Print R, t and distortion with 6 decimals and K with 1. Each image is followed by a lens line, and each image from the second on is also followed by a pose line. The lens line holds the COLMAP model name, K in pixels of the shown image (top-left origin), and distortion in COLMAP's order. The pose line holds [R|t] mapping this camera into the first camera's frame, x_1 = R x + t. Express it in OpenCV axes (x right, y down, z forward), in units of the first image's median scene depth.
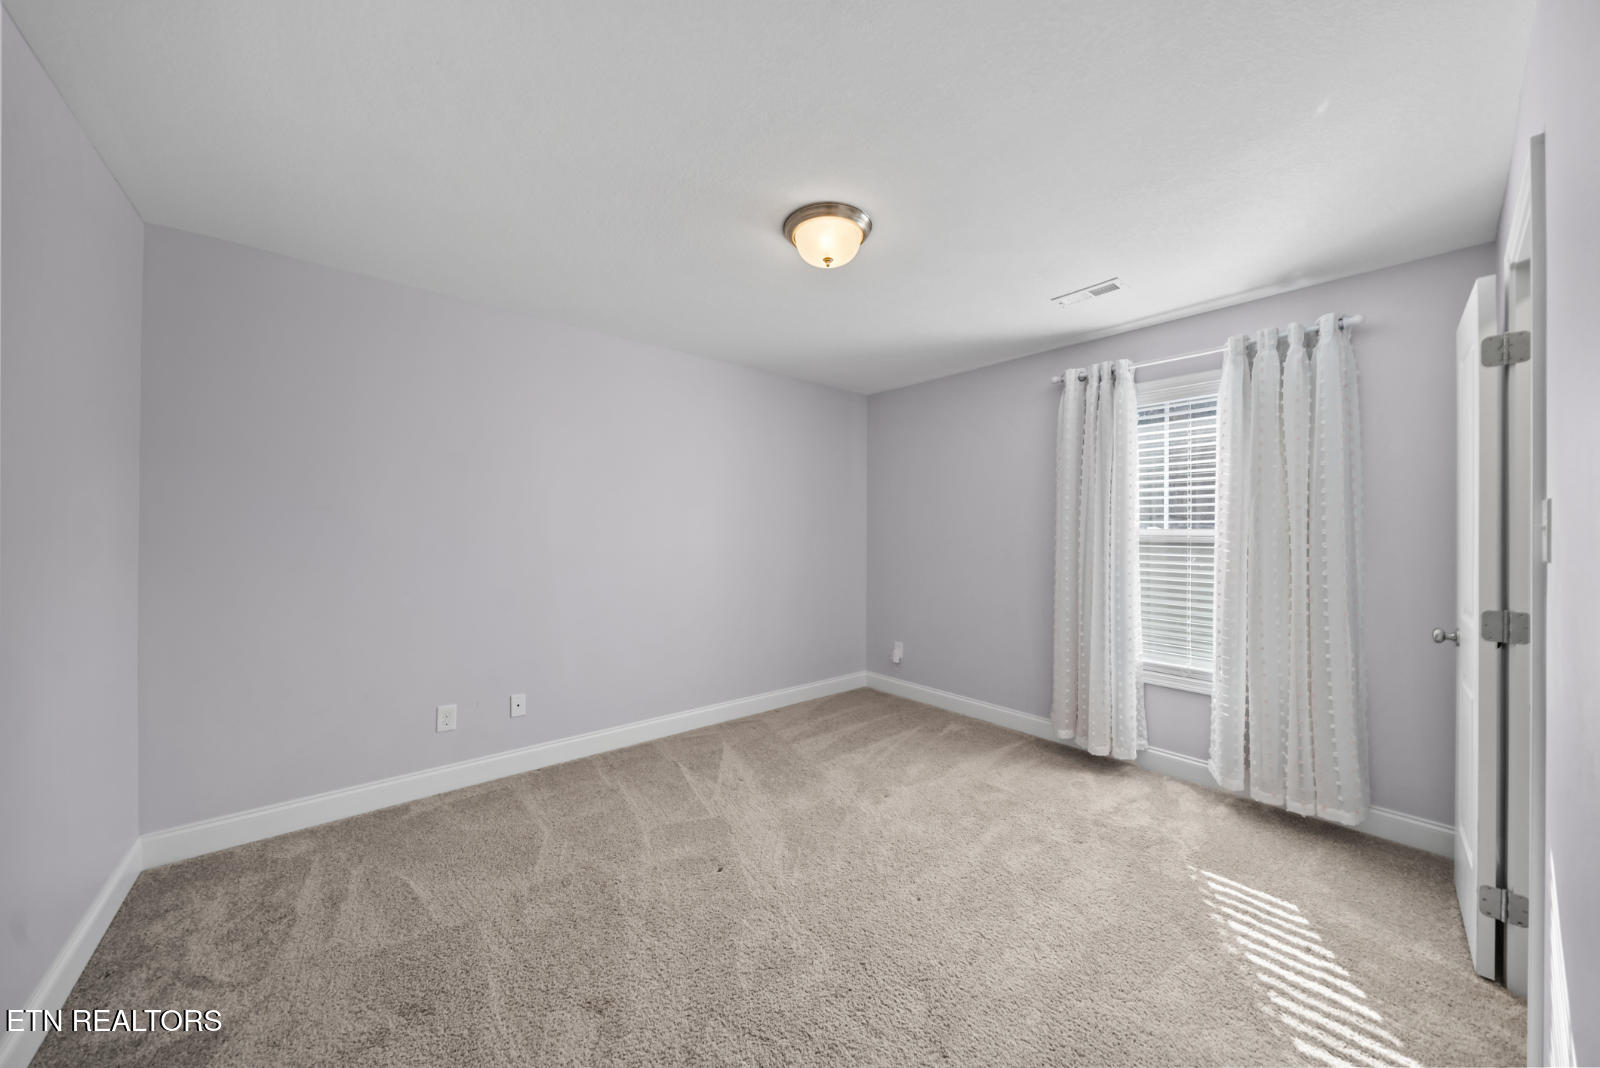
lens RADIAL K [[552.3, 0, 799.5], [0, 552.3, 532.8], [0, 0, 1]] dist [-0.001179, -0.000097]
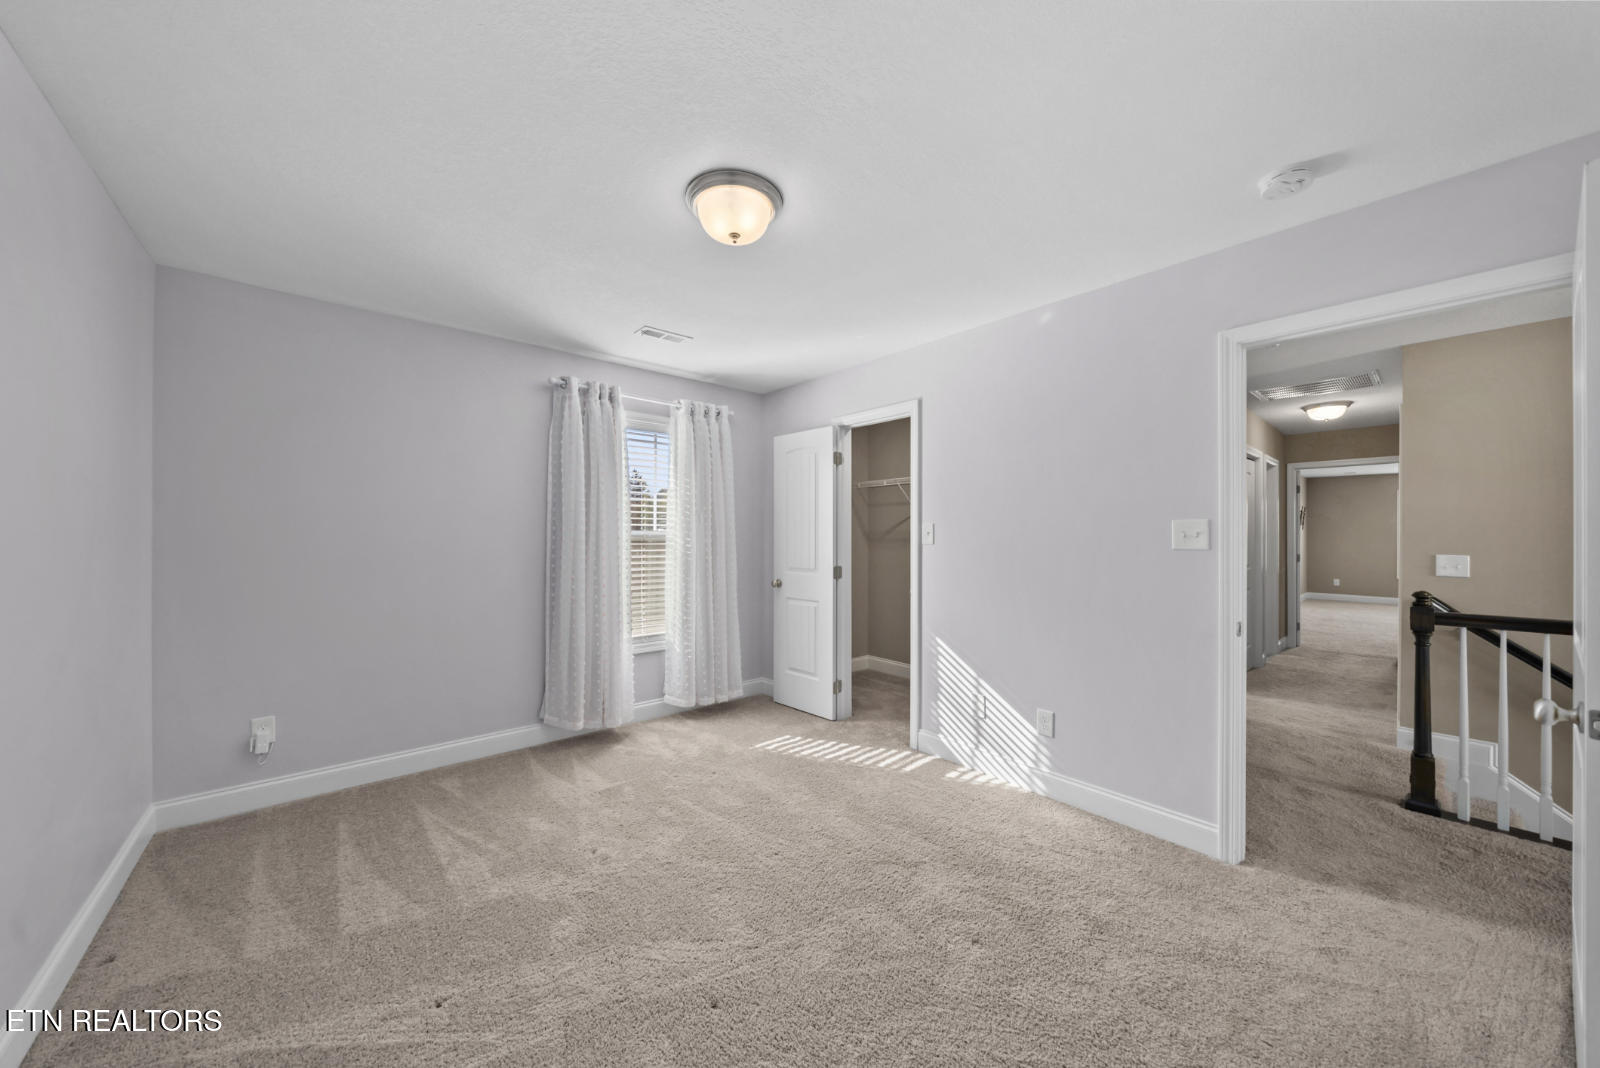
lens RADIAL K [[550.6, 0, 796.0], [0, 550.6, 532.2], [0, 0, 1]] dist [-0.005476, 0.000214]
pose [[-0.016360, 0.002609, 0.999863, -0.683327], [-0.003476, 0.999990, -0.002666, 0.000024], [-0.999860, -0.003519, -0.016351, 0.726083]]
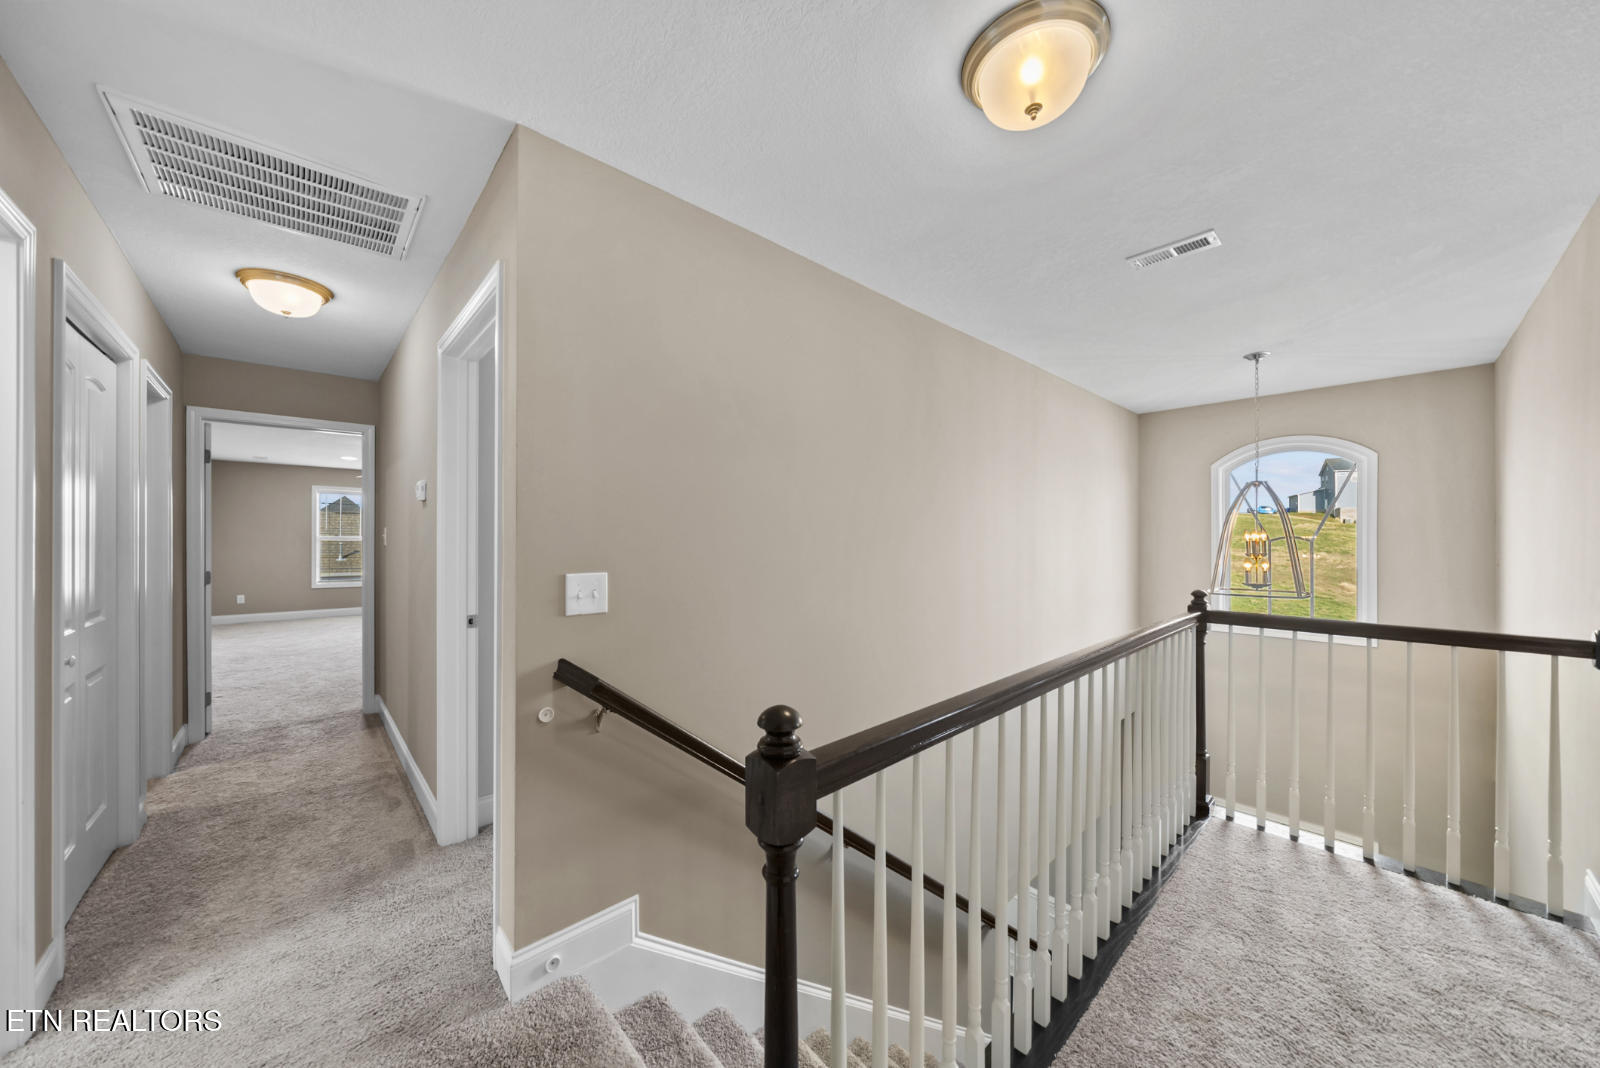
lens RADIAL K [[550.6, 0, 795.9], [0, 550.6, 536.6], [0, 0, 1]] dist [-0.005476, 0.000214]
pose [[-0.999031, 0.004503, -0.043788, -0.398137], [0.004451, 0.999989, 0.001292, 0.000249], [0.043793, 0.001096, -0.999040, 0.484179]]
